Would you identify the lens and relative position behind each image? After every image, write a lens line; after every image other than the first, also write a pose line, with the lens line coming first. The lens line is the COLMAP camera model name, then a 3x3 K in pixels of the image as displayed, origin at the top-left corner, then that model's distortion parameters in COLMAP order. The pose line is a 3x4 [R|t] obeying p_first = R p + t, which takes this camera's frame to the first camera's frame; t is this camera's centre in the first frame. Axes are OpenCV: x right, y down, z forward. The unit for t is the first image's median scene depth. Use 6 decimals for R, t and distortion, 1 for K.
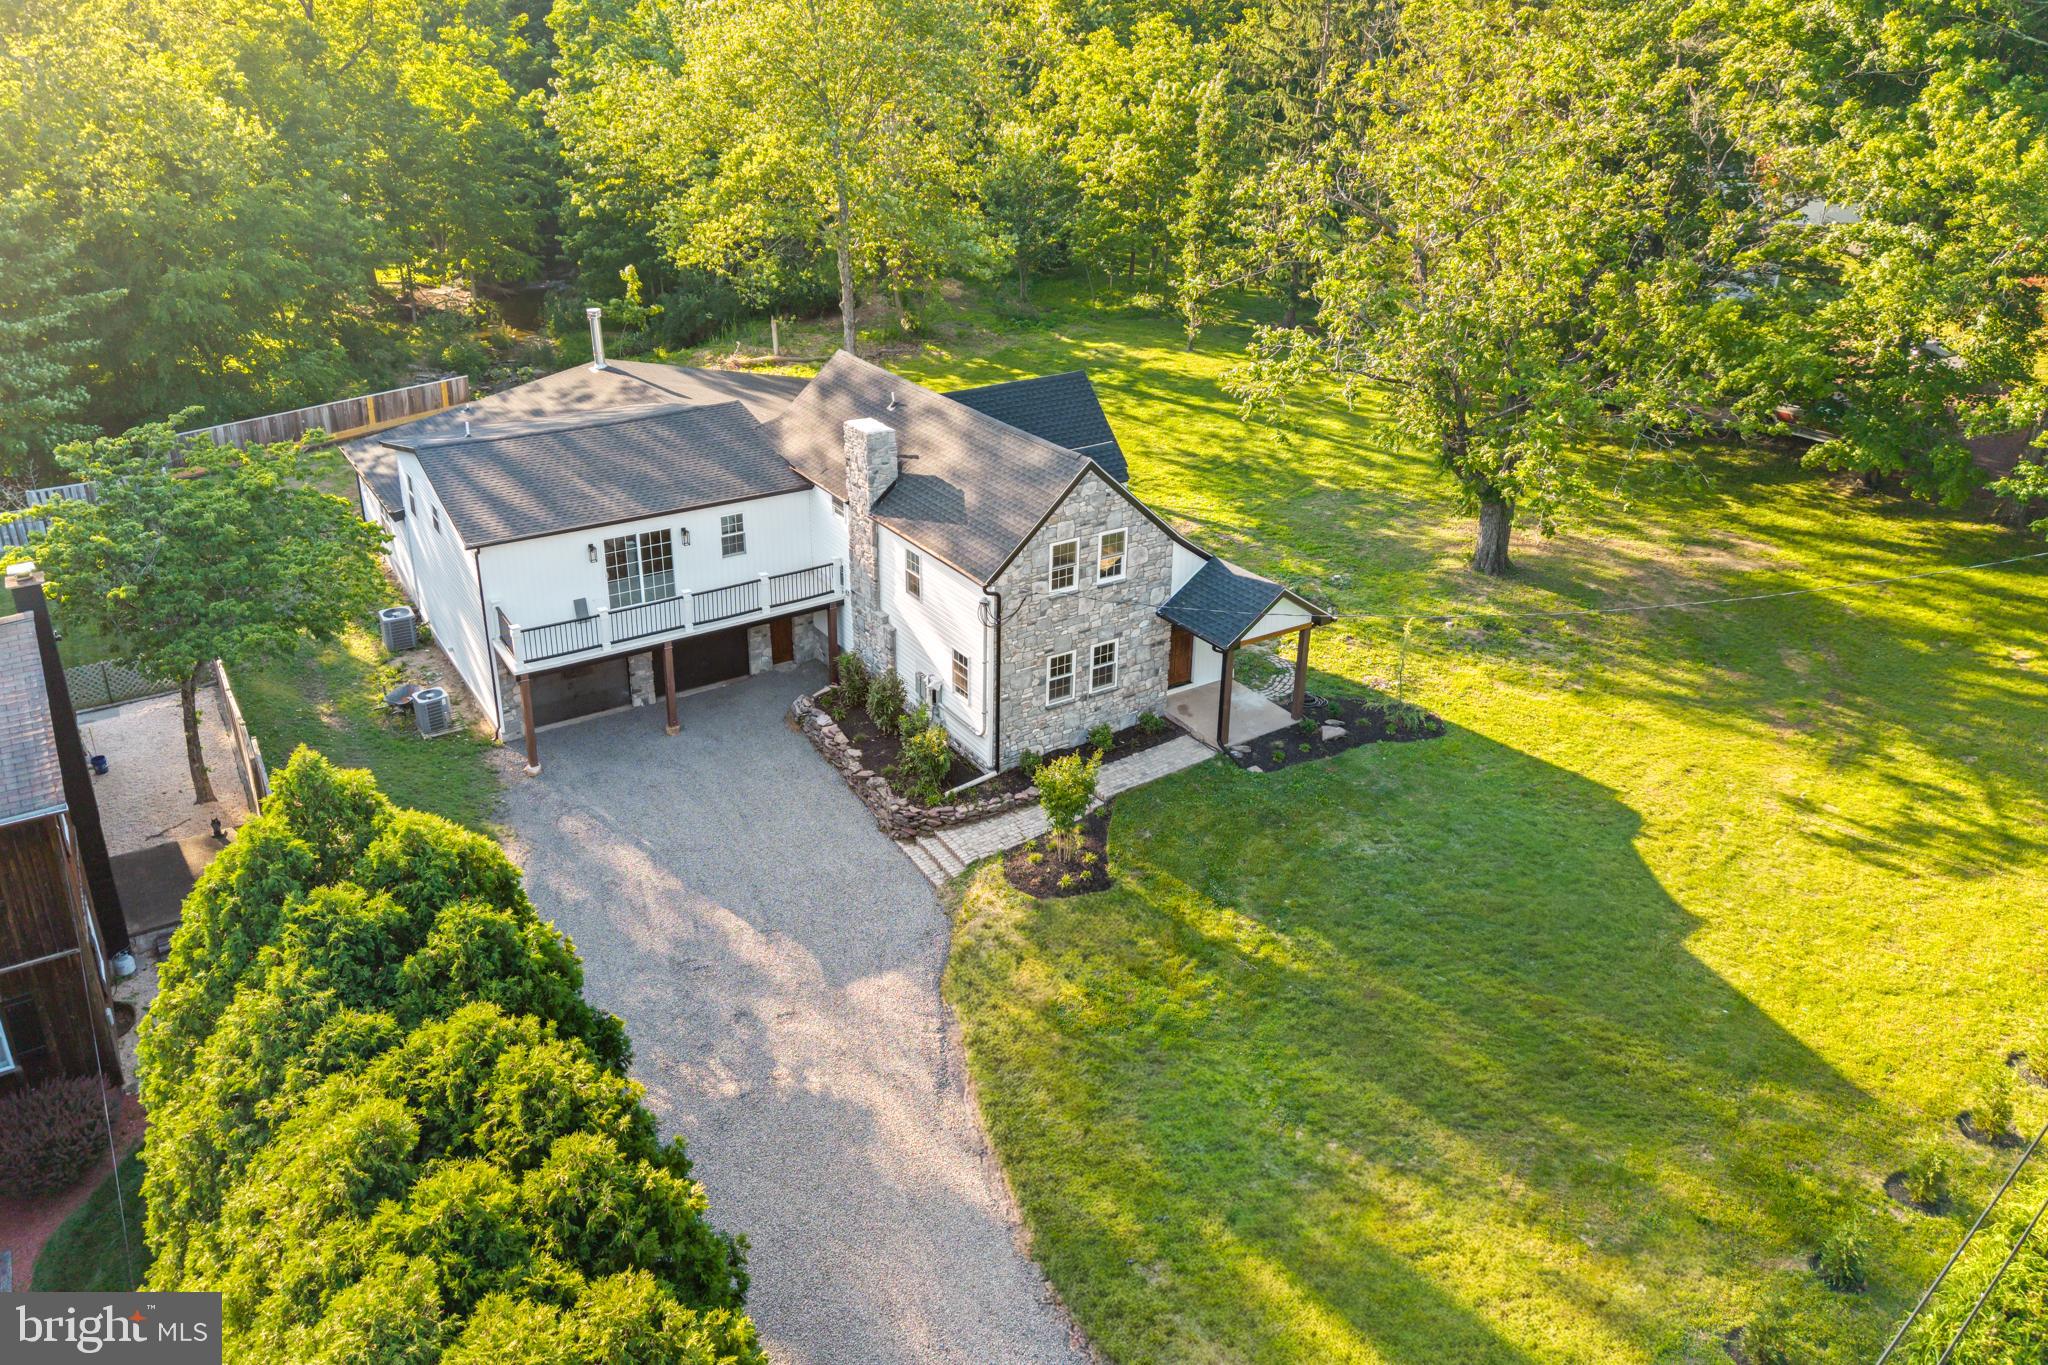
lens RADIAL K [[1461.8, 0, 968.6], [0, 1461.8, 625.8], [0, 0, 1]] dist [0.009012, -0.000501]
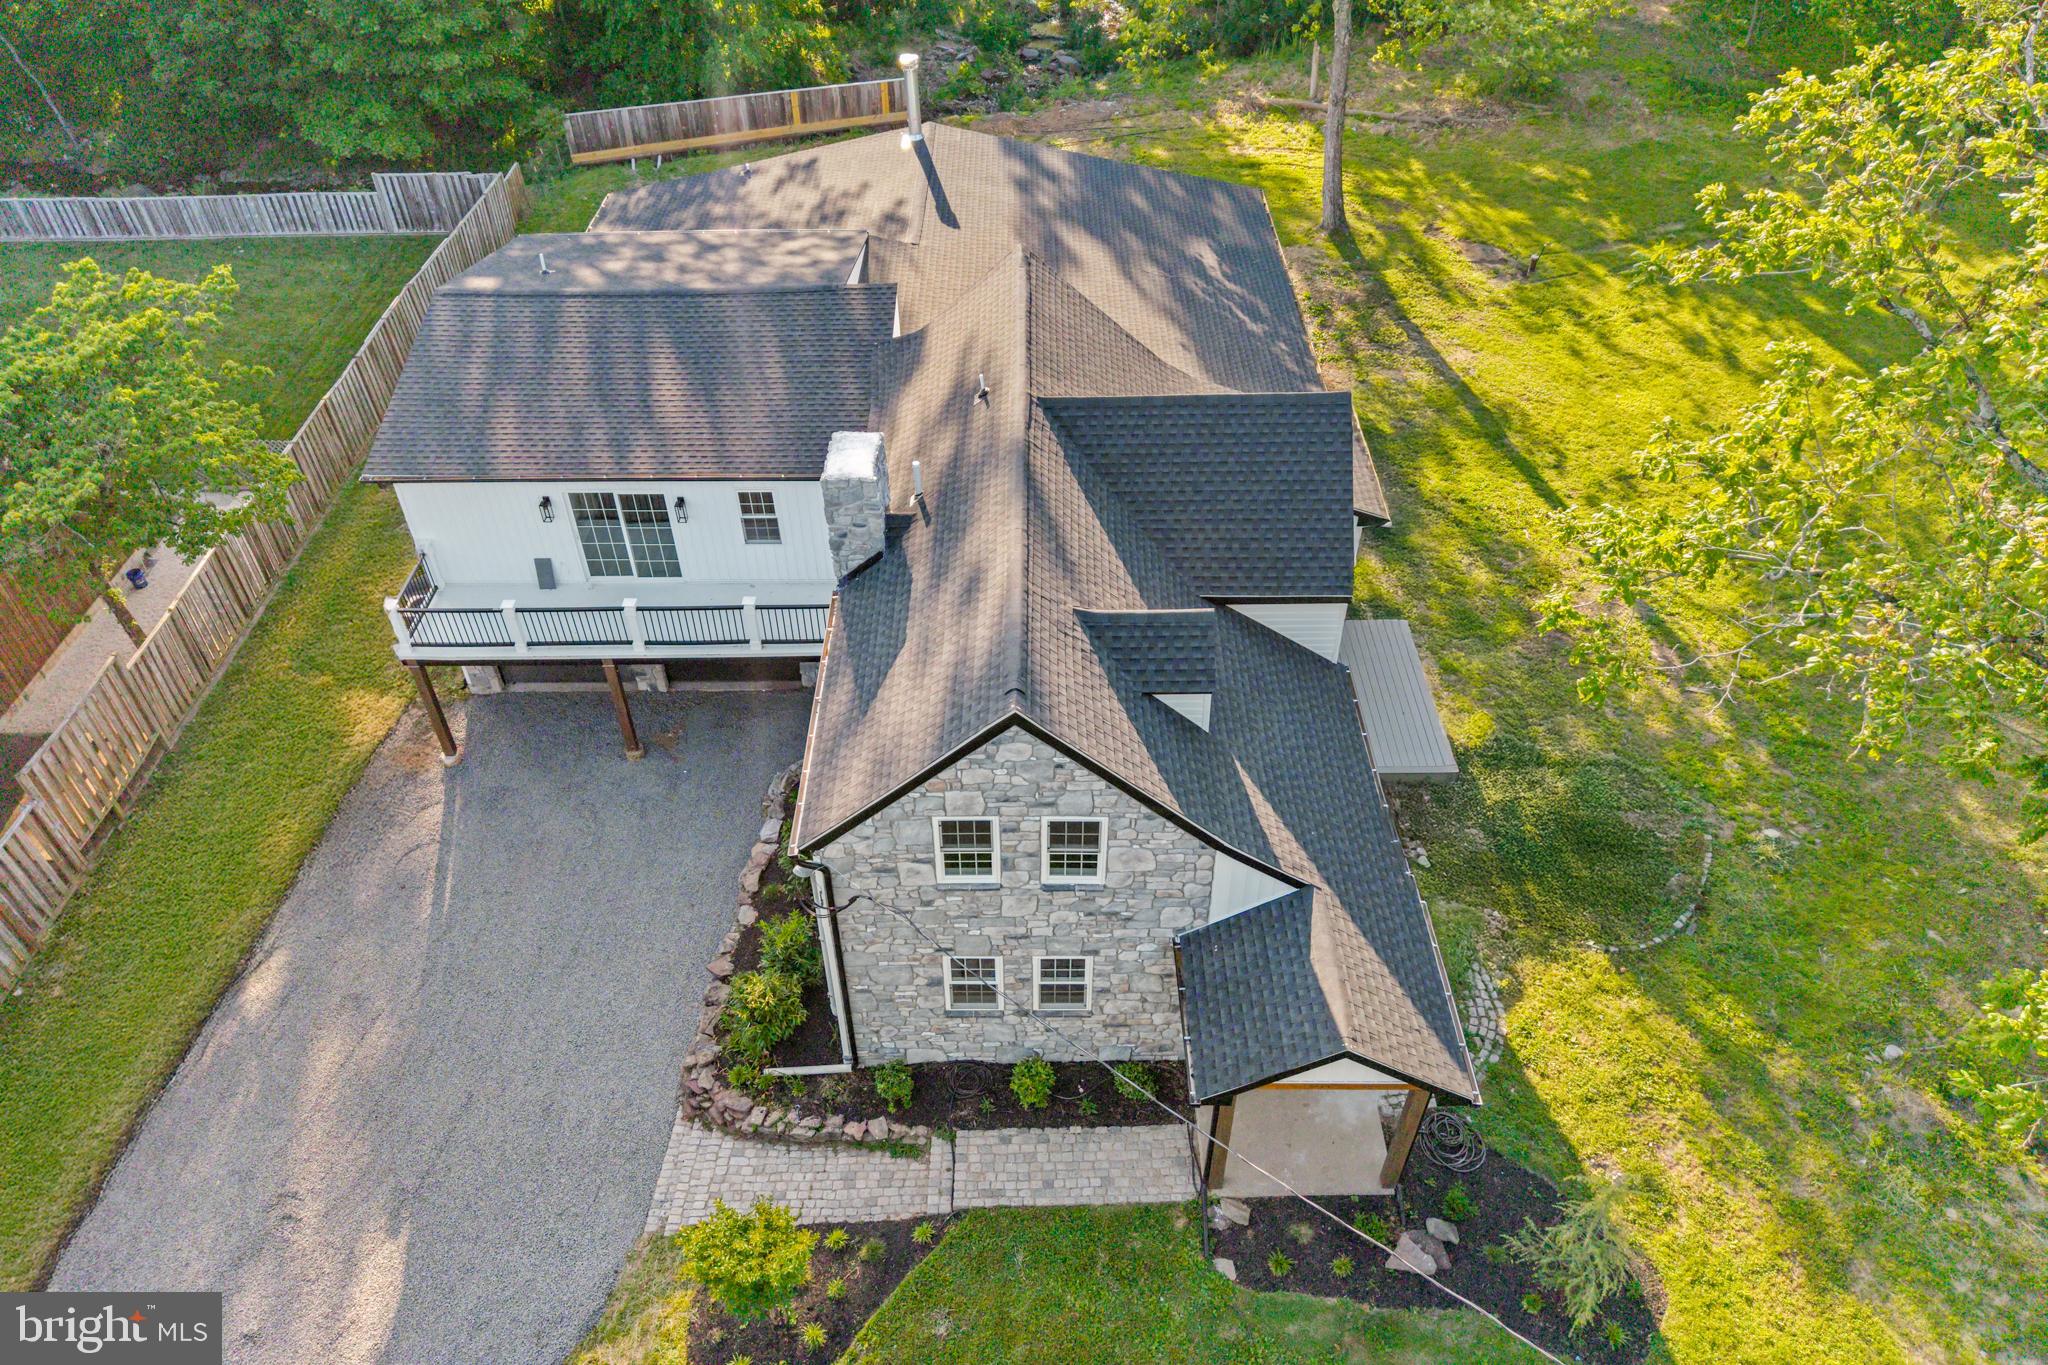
lens RADIAL K [[1376.3, 0, 1024.0], [0, 1376.3, 682.5], [0, 0, 1]] dist [-0.009293, -0.001211]
pose [[0.844811, 0.347431, -0.406922, 0.261919], [-0.199751, 0.910315, 0.362527, -0.279347], [0.496380, -0.224984, 0.838445, 0.554850]]
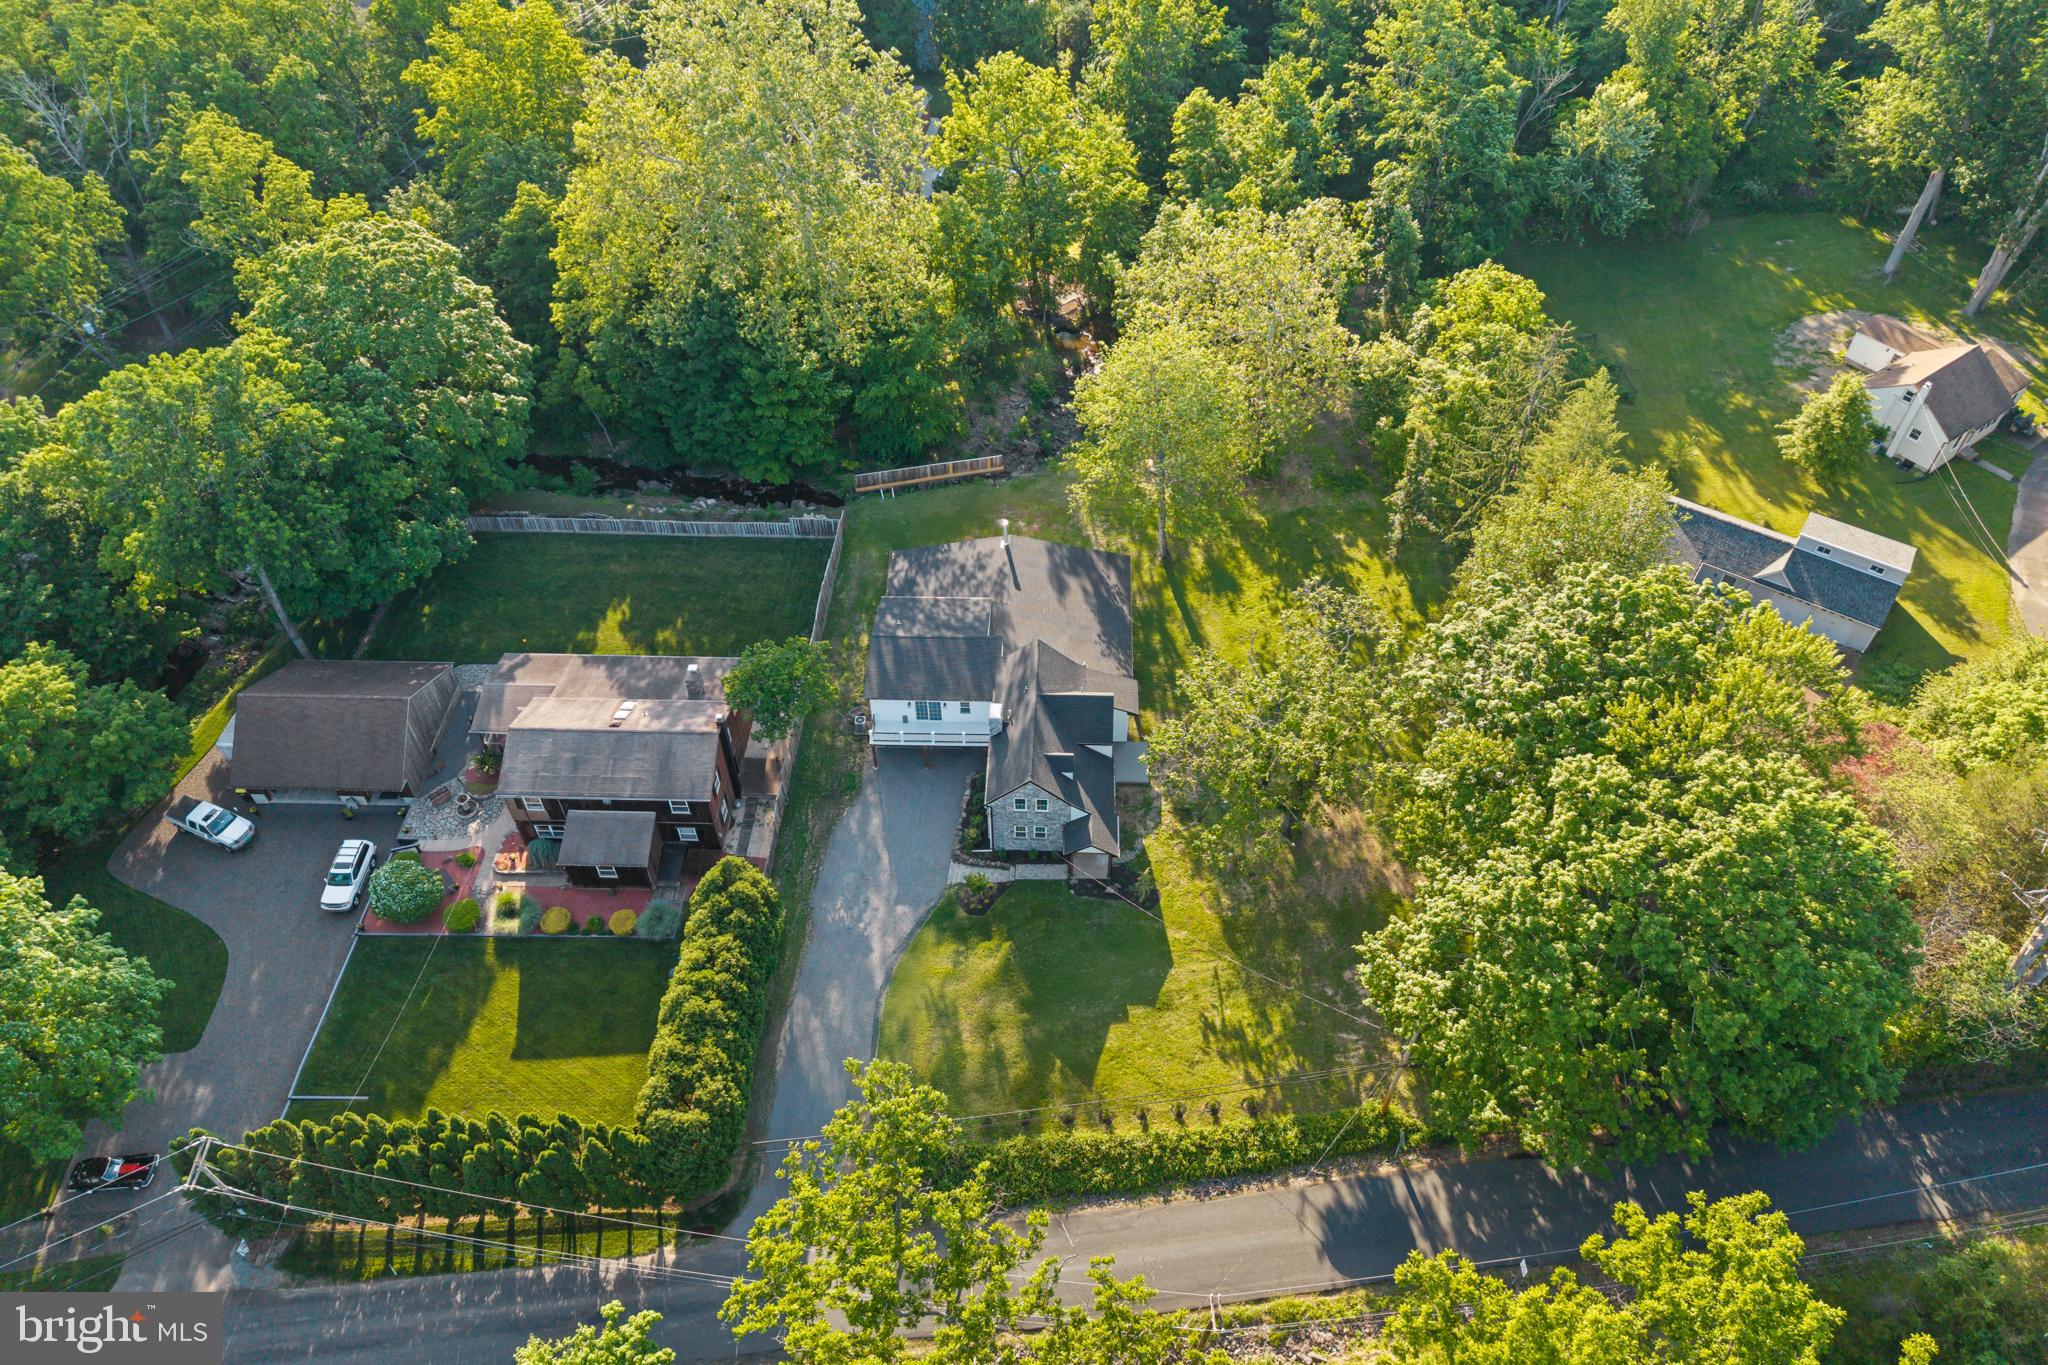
lens RADIAL K [[1376.3, 0, 1024.0], [0, 1376.3, 682.5], [0, 0, 1]] dist [-0.009293, -0.001211]
pose [[0.823854, 0.404938, -0.396597, 0.958909], [-0.209528, 0.867726, 0.450722, -1.344602], [0.526652, -0.288231, 0.799726, -0.959679]]
